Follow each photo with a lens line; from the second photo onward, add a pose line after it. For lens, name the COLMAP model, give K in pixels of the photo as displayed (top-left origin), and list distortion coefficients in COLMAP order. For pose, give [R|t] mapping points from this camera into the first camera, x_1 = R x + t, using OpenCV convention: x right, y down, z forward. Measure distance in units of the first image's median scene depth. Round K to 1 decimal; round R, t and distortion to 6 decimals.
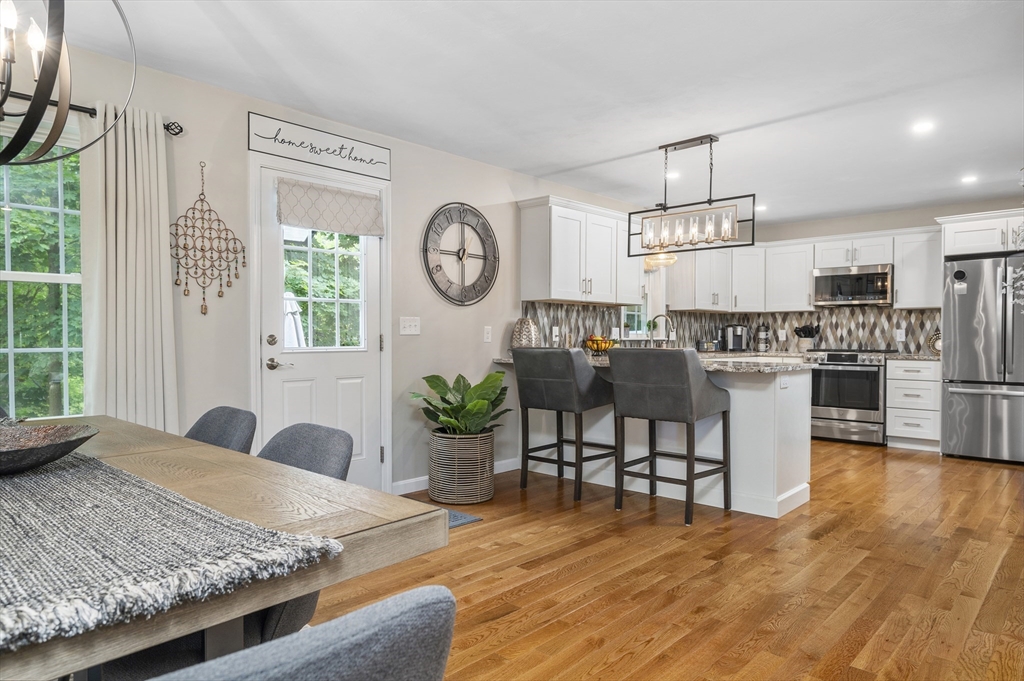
lens RADIAL K [[634.3, 0, 513.1], [0, 634.3, 346.1], [0, 0, 1]] dist [-0.001051, -0.000769]
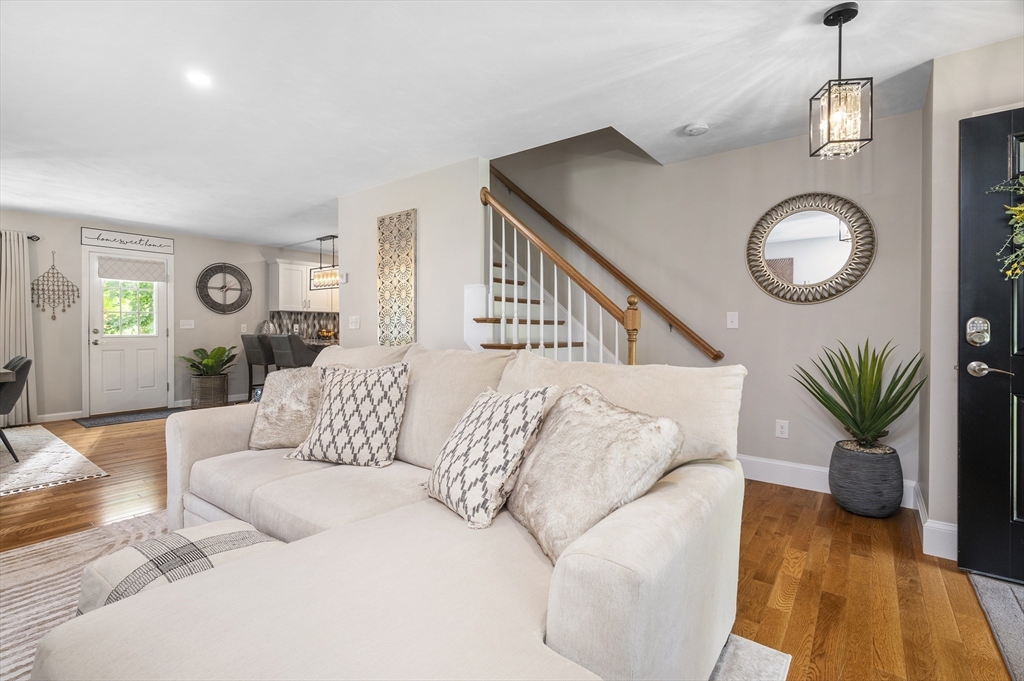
lens RADIAL K [[470.1, 0, 507.5], [0, 470.1, 328.6], [0, 0, 1]] dist [0.000643, 0.000201]
pose [[0.995220, -0.001567, 0.097649, 0.540409], [0.003323, 0.999836, -0.017820, 0.008879], [-0.097605, 0.018060, 0.995061, -0.458939]]
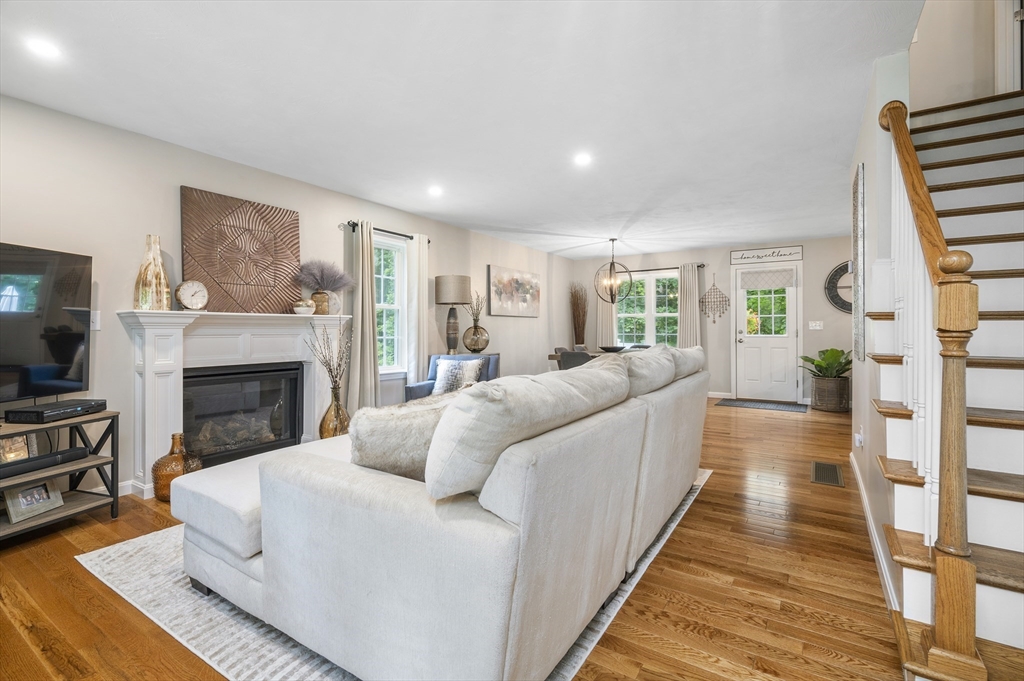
lens RADIAL K [[470.1, 0, 507.5], [0, 470.1, 328.6], [0, 0, 1]] dist [0.000643, 0.000201]
pose [[0.167549, -0.004185, -0.985855, 0.907367], [-0.016779, 0.999834, -0.007096, 0.004765], [0.985721, 0.017730, 0.167451, -0.202669]]
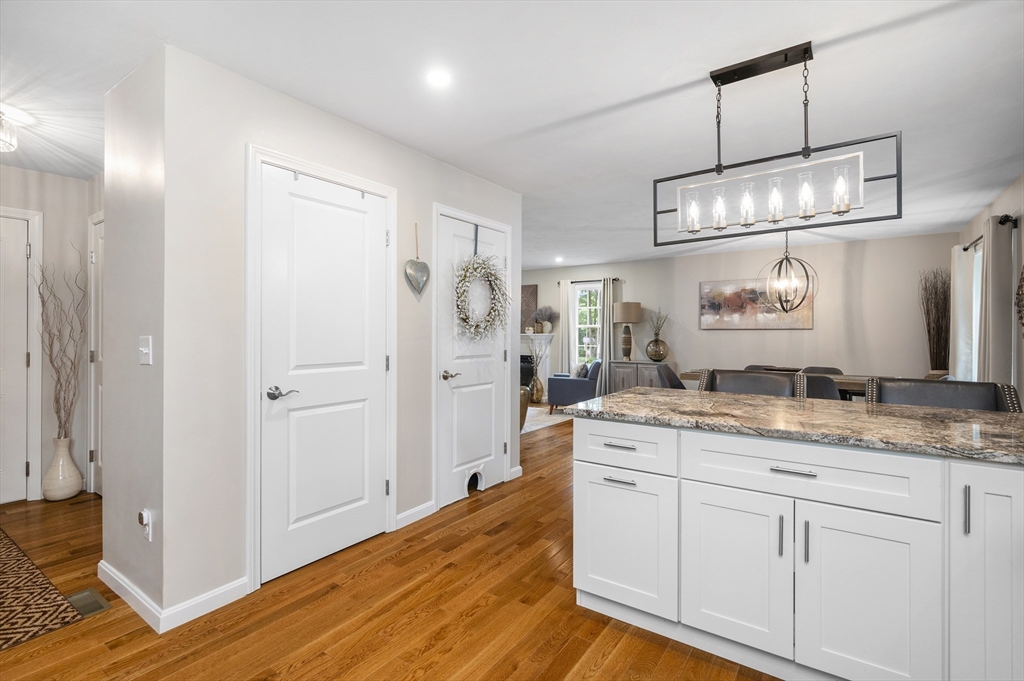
lens RADIAL K [[484.5, 0, 511.6], [0, 484.5, 334.5], [0, 0, 1]] dist [0.001054, -0.000144]
pose [[-0.988611, -0.005463, -0.150391, 0.450041], [-0.008548, 0.999766, 0.019875, -0.042011], [0.150247, 0.020934, -0.988427, 1.094100]]
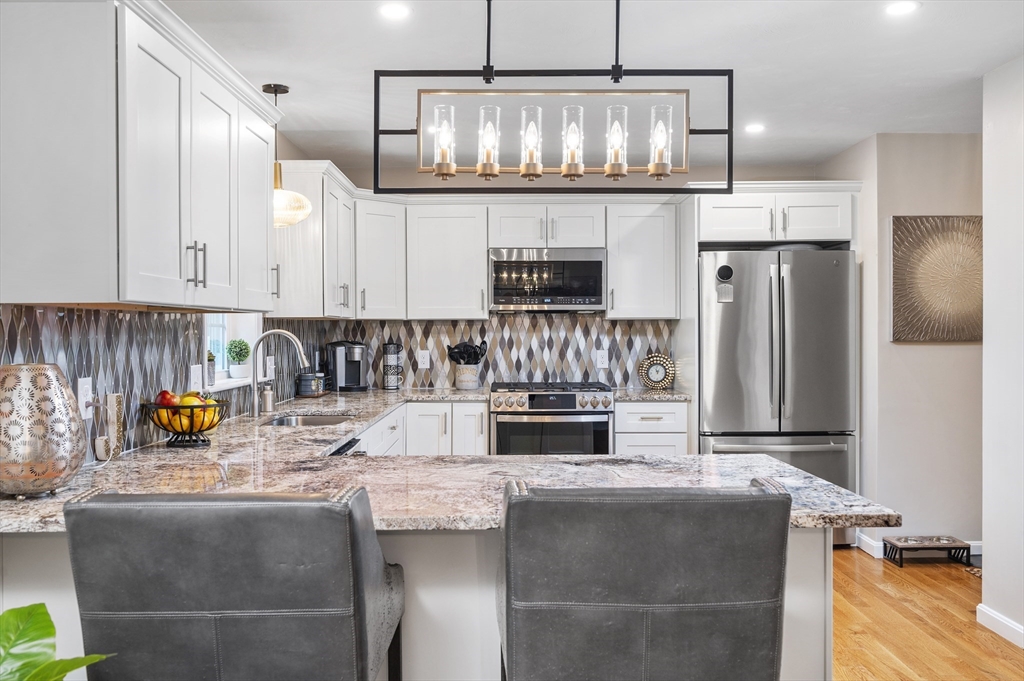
lens RADIAL K [[874.7, 0, 510.3], [0, 874.7, 338.9], [0, 0, 1]] dist [-0.003387, -0.007466]
pose [[0.725309, -0.011648, 0.688325, -0.085822], [0.014898, 0.999888, 0.001221, -0.046726], [-0.688262, 0.009369, 0.725401, 0.481438]]
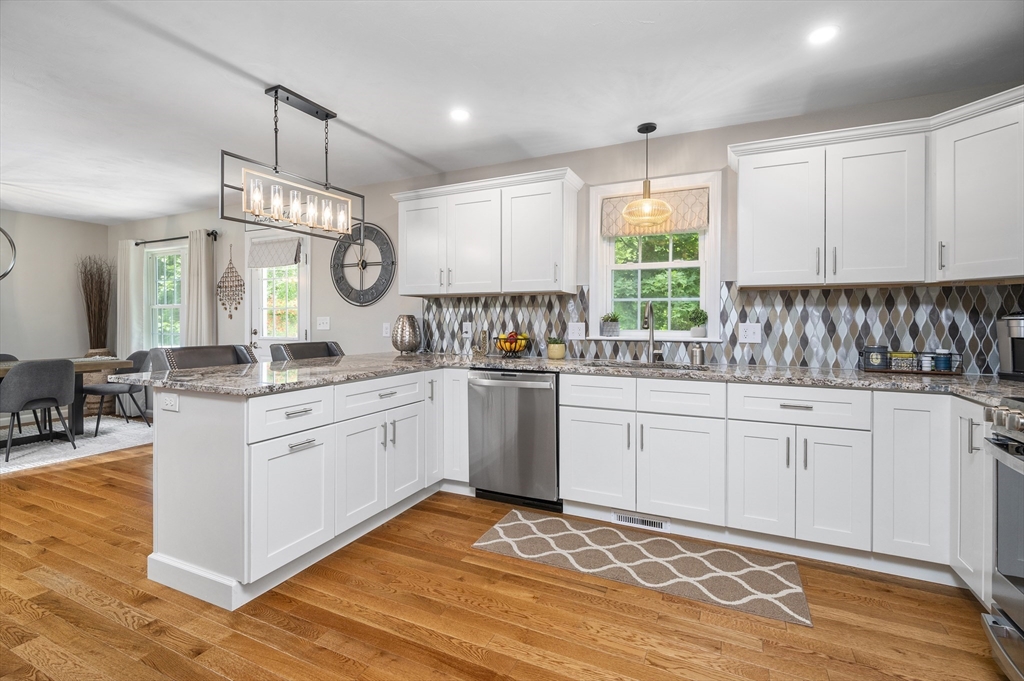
lens RADIAL K [[470.1, 0, 507.5], [0, 470.1, 328.6], [0, 0, 1]] dist [0.000643, 0.000201]
pose [[0.298696, 0.011501, -0.954279, 0.710218], [-0.017852, 0.999820, 0.006462, -0.025769], [0.954181, 0.015106, 0.298848, 0.812624]]
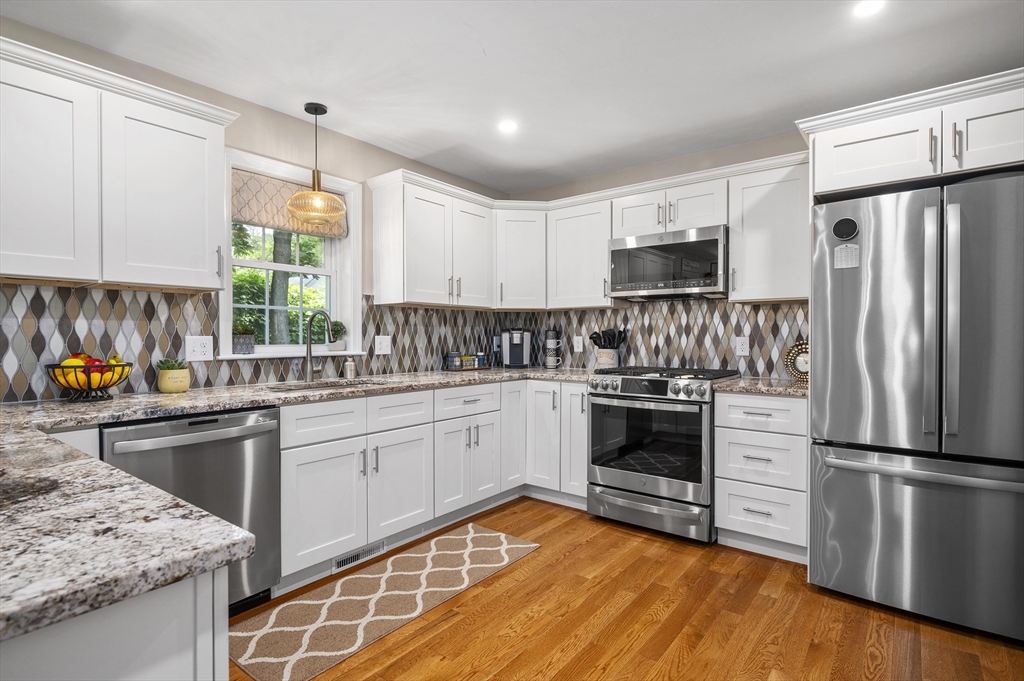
lens RADIAL K [[507.2, 0, 512.0], [0, 507.2, 340.5], [0, 0, 1]] dist [-0.002767, -0.000397]
pose [[0.996530, -0.003436, 0.083161, 0.404788], [0.003999, 0.999970, -0.006602, -0.023253], [-0.083136, 0.006912, 0.996514, 0.615924]]
